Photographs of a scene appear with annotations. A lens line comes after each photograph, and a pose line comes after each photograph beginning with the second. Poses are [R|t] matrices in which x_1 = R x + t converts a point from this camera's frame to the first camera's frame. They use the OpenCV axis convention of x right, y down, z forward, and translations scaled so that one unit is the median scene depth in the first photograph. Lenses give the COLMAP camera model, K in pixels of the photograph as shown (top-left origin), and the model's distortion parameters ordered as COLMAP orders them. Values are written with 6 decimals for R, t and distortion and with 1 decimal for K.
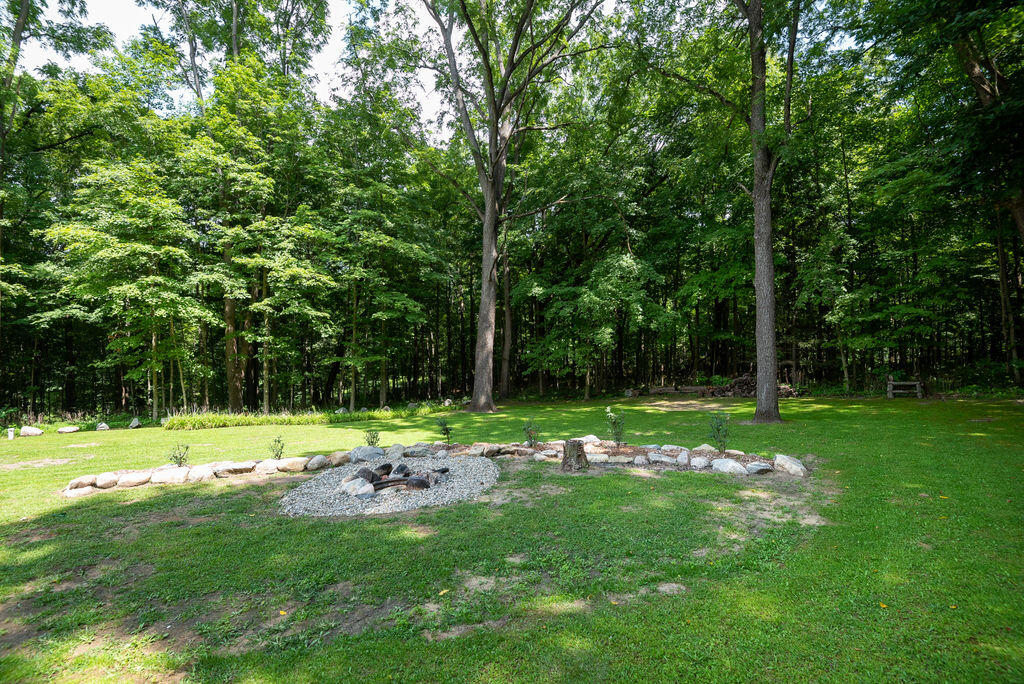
lens RADIAL K [[490.4, 0, 505.8], [0, 490.4, 344.4], [0, 0, 1]] dist [-0.030960, -0.001280]
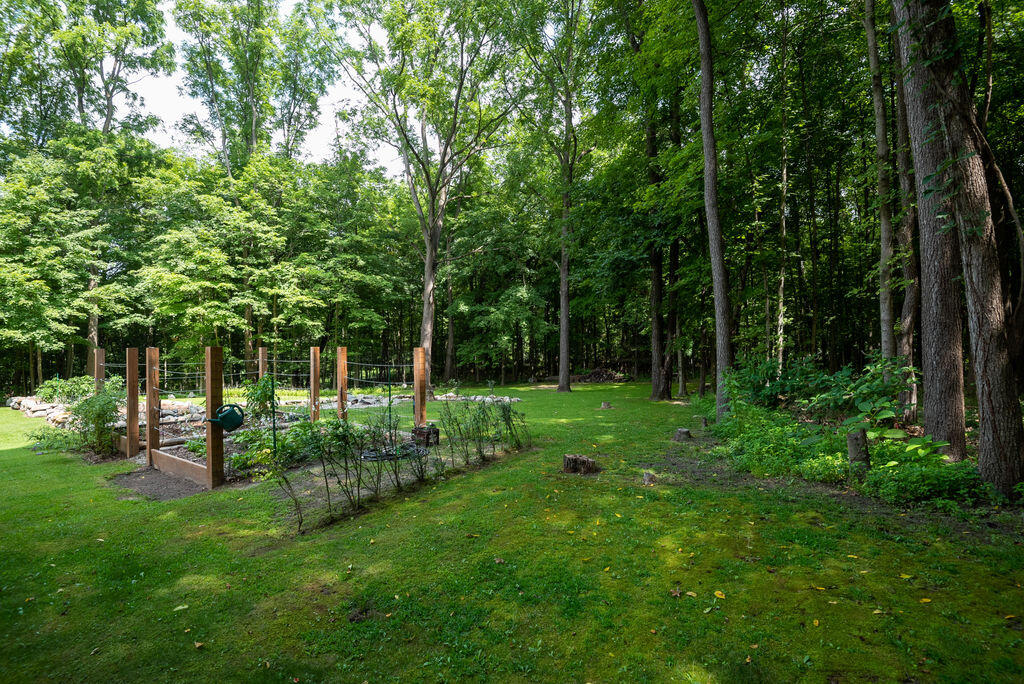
lens RADIAL K [[490.4, 0, 517.2], [0, 490.4, 342.2], [0, 0, 1]] dist [-0.030960, -0.001280]
pose [[0.997747, 0.011709, 0.066064, 0.159594], [-0.011691, 0.999931, -0.000658, -0.012638], [-0.066067, -0.000116, 0.997815, -0.590196]]
